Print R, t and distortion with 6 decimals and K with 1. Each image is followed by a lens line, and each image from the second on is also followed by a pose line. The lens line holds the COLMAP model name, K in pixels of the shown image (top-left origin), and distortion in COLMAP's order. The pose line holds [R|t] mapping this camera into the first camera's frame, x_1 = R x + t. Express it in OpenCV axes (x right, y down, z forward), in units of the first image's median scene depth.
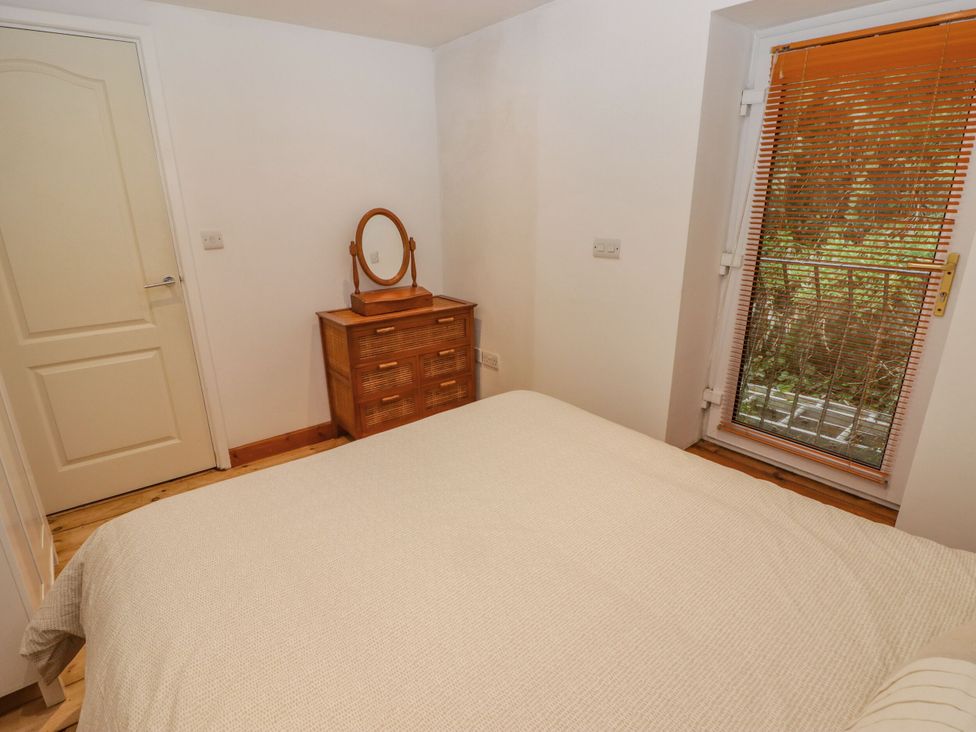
lens RADIAL K [[526.5, 0, 489.6], [0, 526.5, 370.3], [0, 0, 1]] dist [-0.008143, -0.002446]
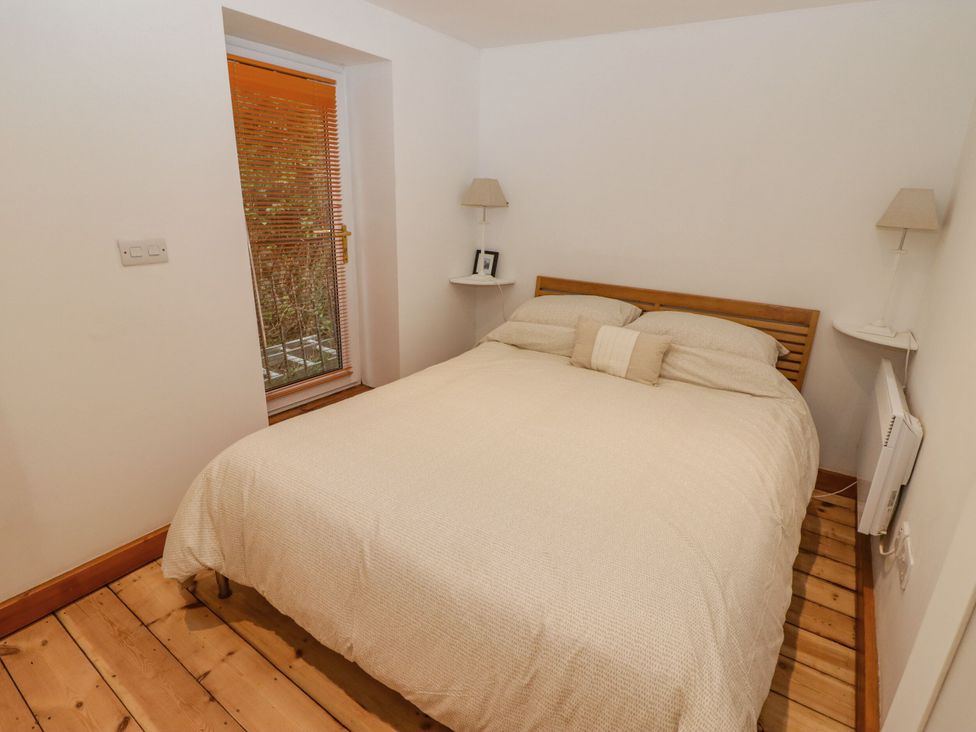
lens RADIAL K [[501.1, 0, 487.7], [0, 501.1, 365.7], [0, 0, 1]] dist [0.002181, -0.000187]
pose [[-0.285131, -0.296766, 0.911389, -0.347047], [0.282219, 0.882715, 0.375722, -0.120484], [-0.915998, 0.364341, -0.167936, 0.400446]]
